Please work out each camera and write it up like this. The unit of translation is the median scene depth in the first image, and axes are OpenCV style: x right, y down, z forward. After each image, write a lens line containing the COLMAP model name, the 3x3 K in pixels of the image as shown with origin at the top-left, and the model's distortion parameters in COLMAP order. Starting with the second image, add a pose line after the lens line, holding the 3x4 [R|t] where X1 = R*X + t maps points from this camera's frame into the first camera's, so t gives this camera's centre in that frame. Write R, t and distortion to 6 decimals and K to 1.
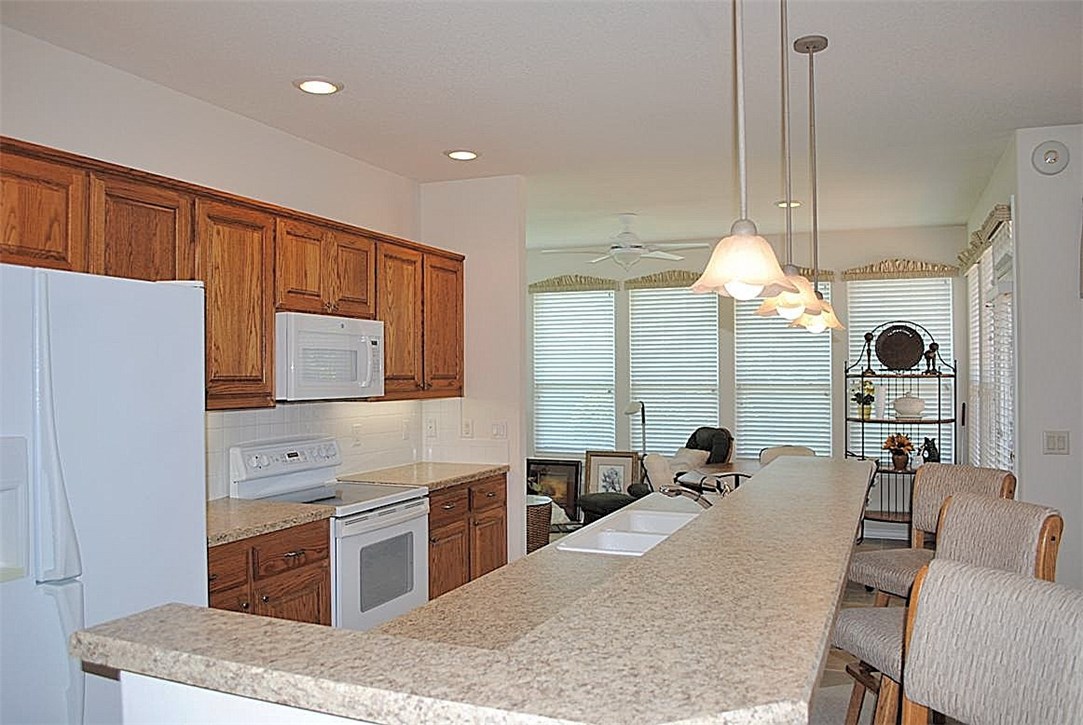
lens RADIAL K [[853.7, 0, 541.5], [0, 853.7, 362.5], [0, 0, 1]] dist [-0.078574, 0.000749]
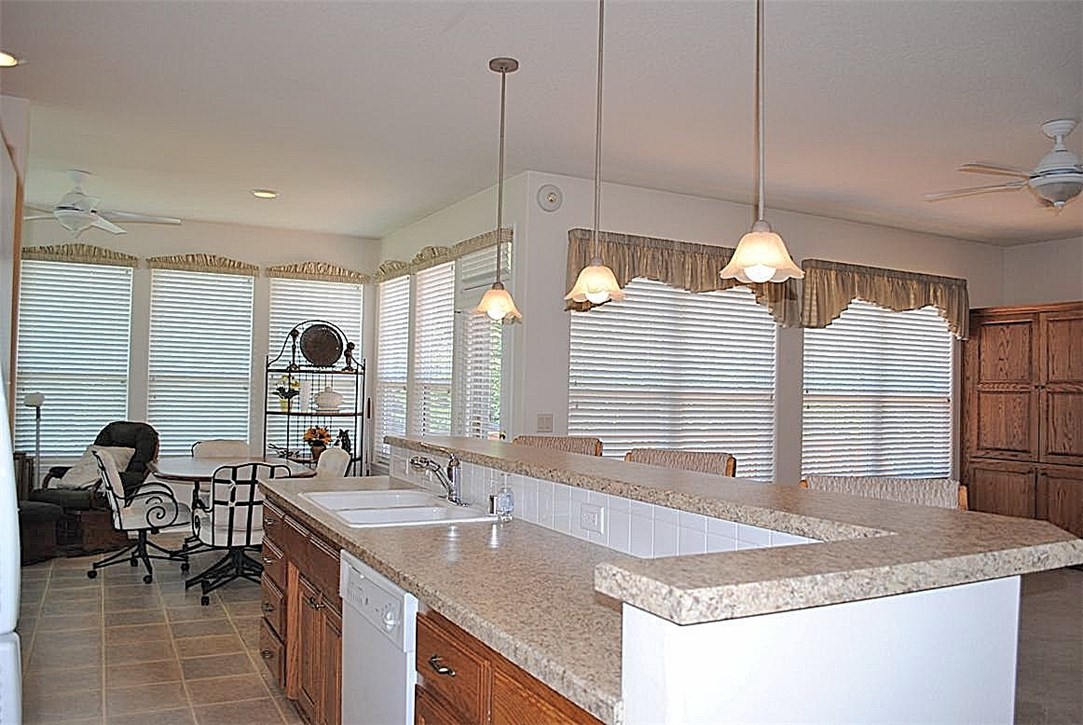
lens RADIAL K [[853.7, 0, 541.5], [0, 853.7, 362.5], [0, 0, 1]] dist [-0.078574, 0.000749]
pose [[0.638547, 0.041196, 0.768479, -0.311330], [-0.034259, 0.999098, -0.025091, 0.030154], [-0.768820, -0.010306, 0.639383, 0.137676]]
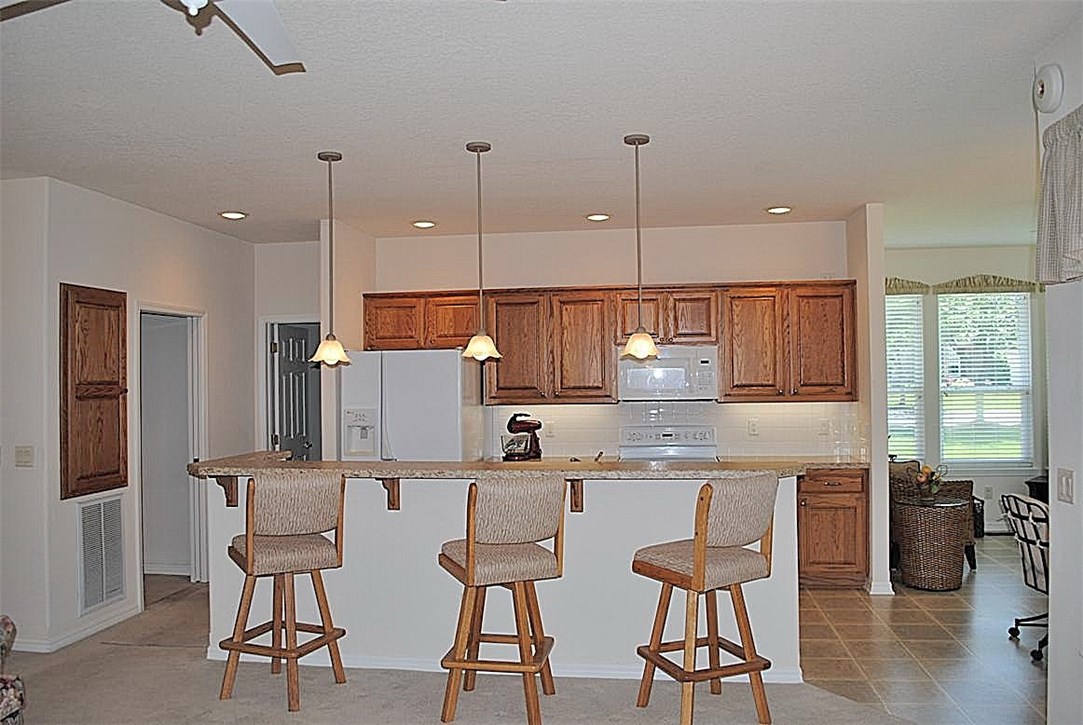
lens RADIAL K [[853.7, 0, 541.5], [0, 853.7, 362.5], [0, 0, 1]] dist [-0.078574, 0.000749]
pose [[0.254350, -0.017835, -0.966948, 0.962760], [0.025252, 0.999612, -0.011795, -0.010165], [0.966783, -0.021418, 0.254701, 0.309715]]
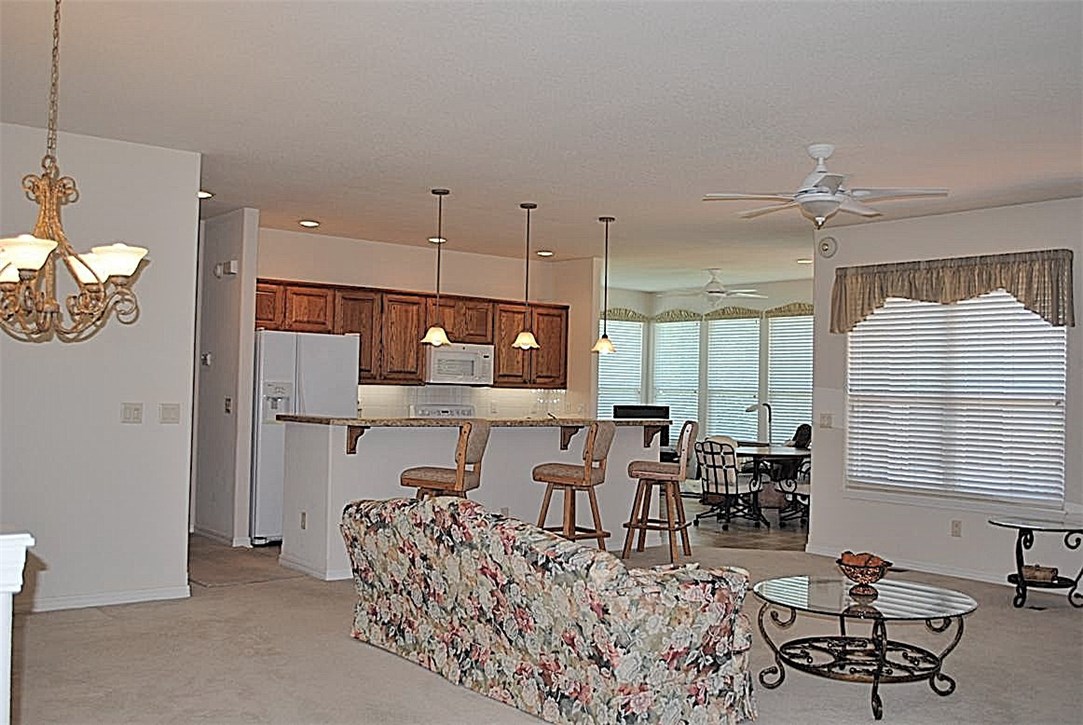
lens RADIAL K [[1020.5, 0, 541.5], [0, 1020.5, 362.5], [0, 0, 1]] dist [-0.075393, 0.019346]
pose [[0.878450, 0.011741, -0.477691, 0.875781], [-0.020659, 0.999696, -0.013421, 0.016240], [0.477388, 0.021658, 0.878425, -0.841818]]
